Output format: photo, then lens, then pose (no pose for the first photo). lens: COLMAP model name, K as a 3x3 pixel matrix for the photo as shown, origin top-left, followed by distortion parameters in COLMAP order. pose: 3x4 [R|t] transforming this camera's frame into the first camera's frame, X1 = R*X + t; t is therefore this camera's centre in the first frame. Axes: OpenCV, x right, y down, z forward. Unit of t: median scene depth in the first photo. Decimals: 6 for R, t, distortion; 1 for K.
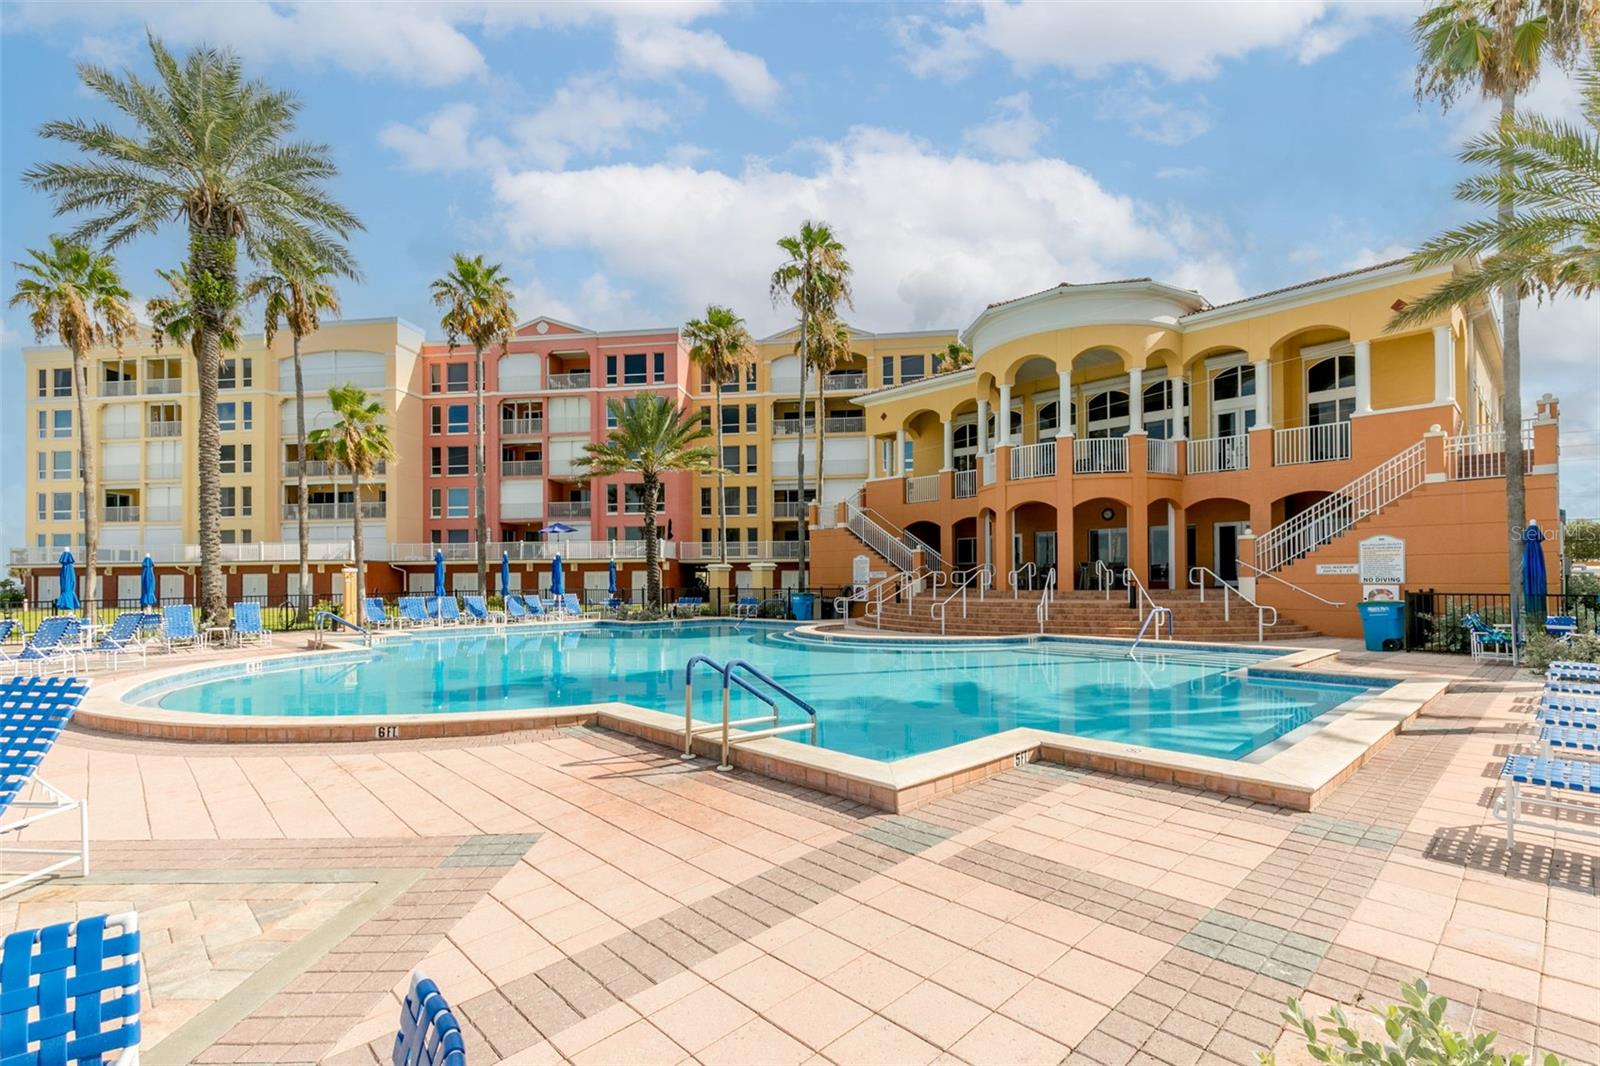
lens RADIAL K [[734.4, 0, 803.3], [0, 734.4, 578.0], [0, 0, 1]] dist [-0.000582, 0.001007]
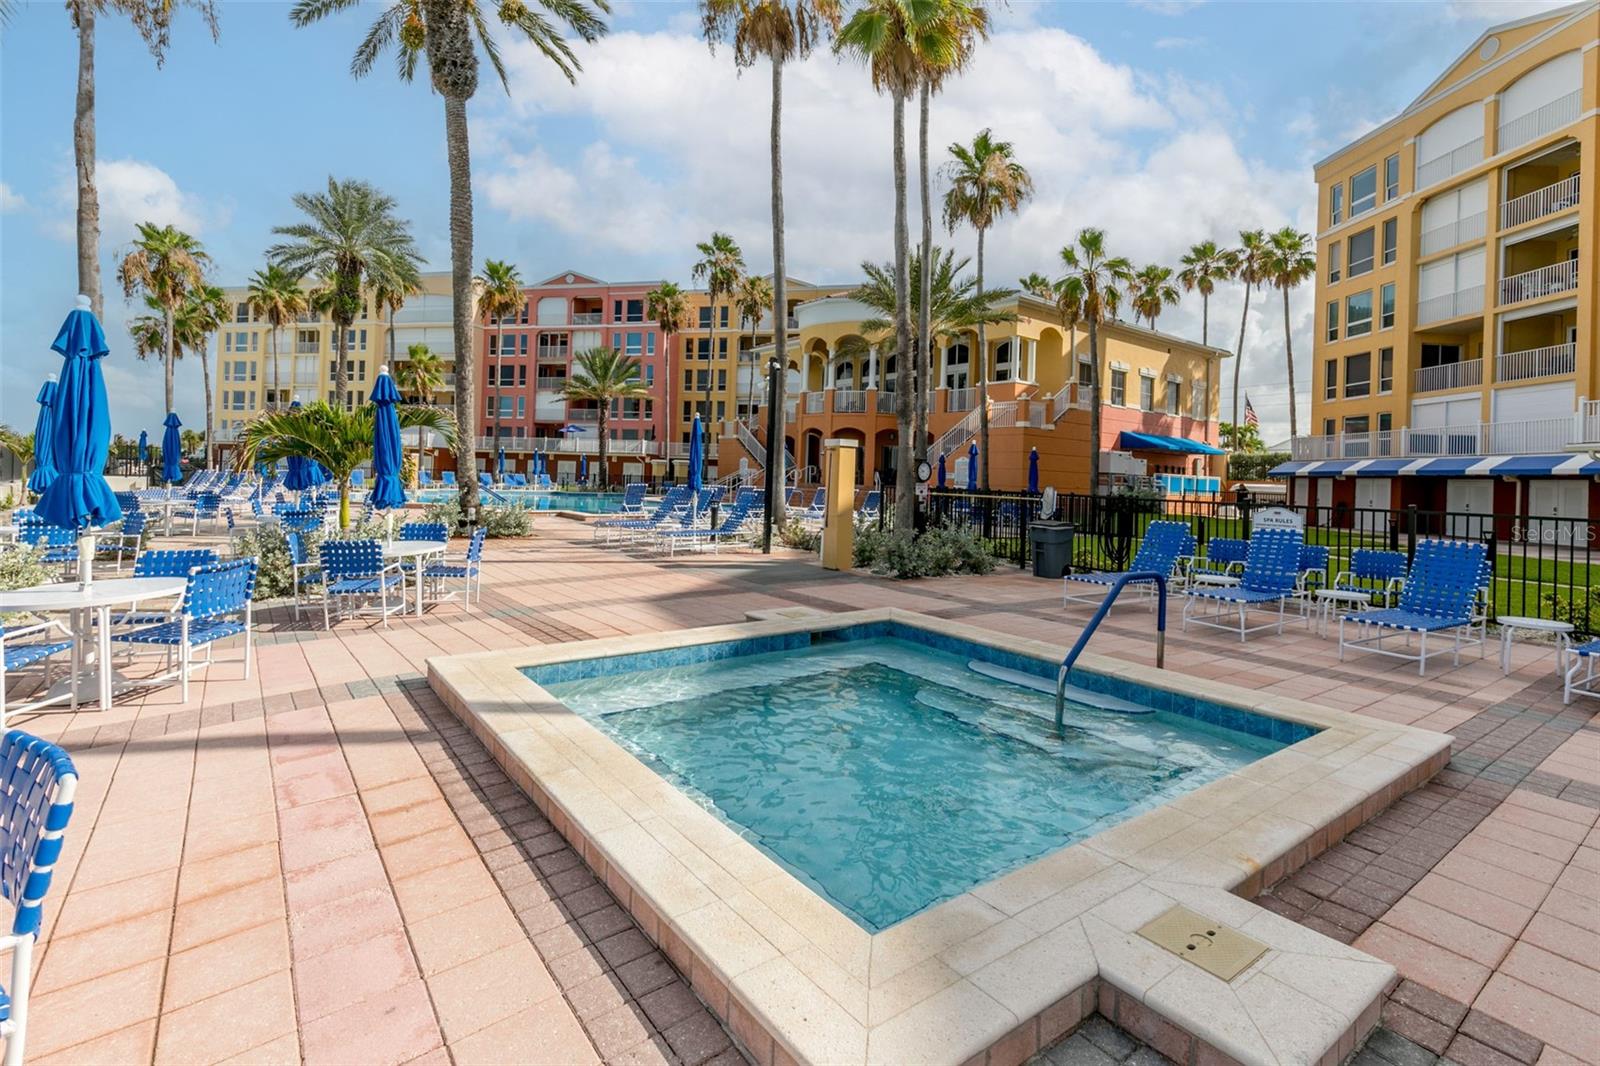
lens RADIAL K [[753.5, 0, 804.3], [0, 753.5, 477.9], [0, 0, 1]] dist [0.000377, -0.000250]
pose [[0.992784, 0.041931, -0.112346, 0.369116], [-0.041936, 0.999118, 0.002321, 0.002351], [0.112345, 0.002407, 0.993666, -0.490660]]
